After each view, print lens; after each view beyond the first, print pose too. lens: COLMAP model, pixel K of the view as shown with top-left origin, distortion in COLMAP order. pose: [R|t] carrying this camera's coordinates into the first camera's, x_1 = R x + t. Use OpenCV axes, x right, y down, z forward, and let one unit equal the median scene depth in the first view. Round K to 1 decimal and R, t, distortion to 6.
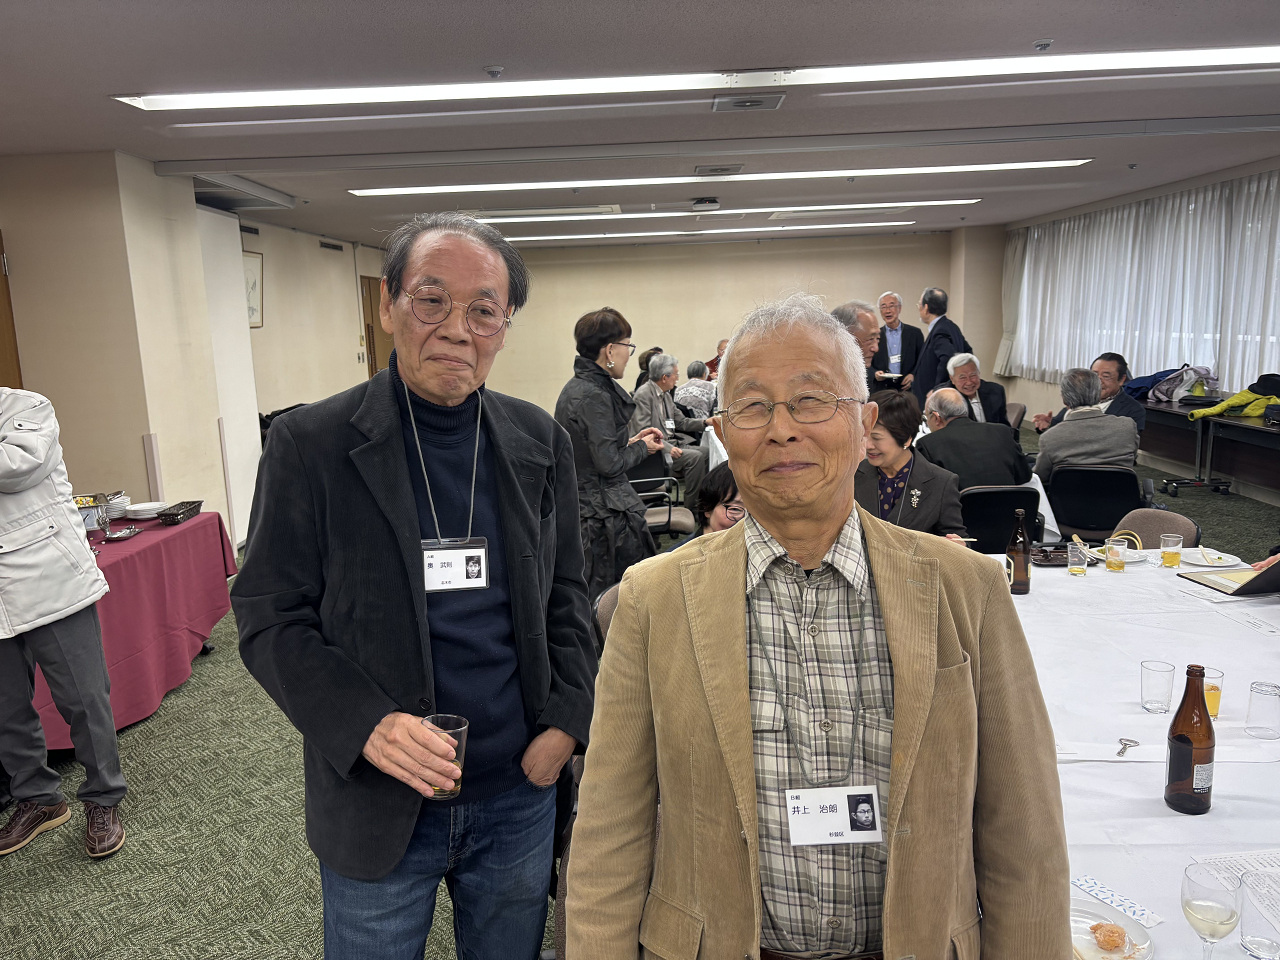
lens RADIAL K [[977.2, 0, 640.0], [0, 977.2, 480.0], [0, 0, 1]] dist [0.055442, -0.073159]
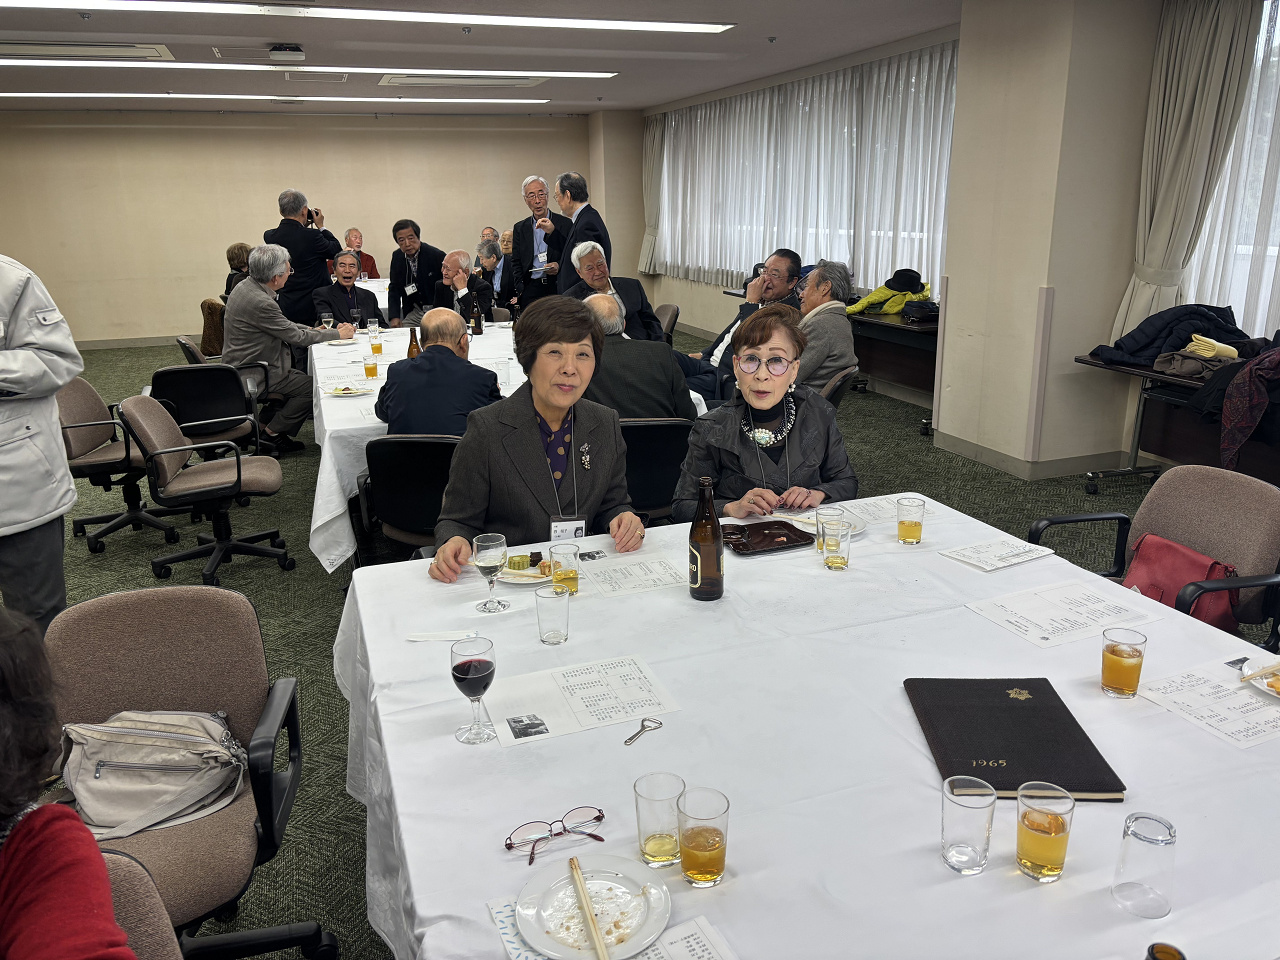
lens RADIAL K [[977.2, 0, 640.0], [0, 977.2, 480.0], [0, 0, 1]] dist [0.055442, -0.073159]
pose [[0.939739, -0.079119, 0.332611, 0.039129], [0.045250, 0.993079, 0.108380, -0.013719], [-0.338884, -0.086799, 0.936816, 0.125255]]
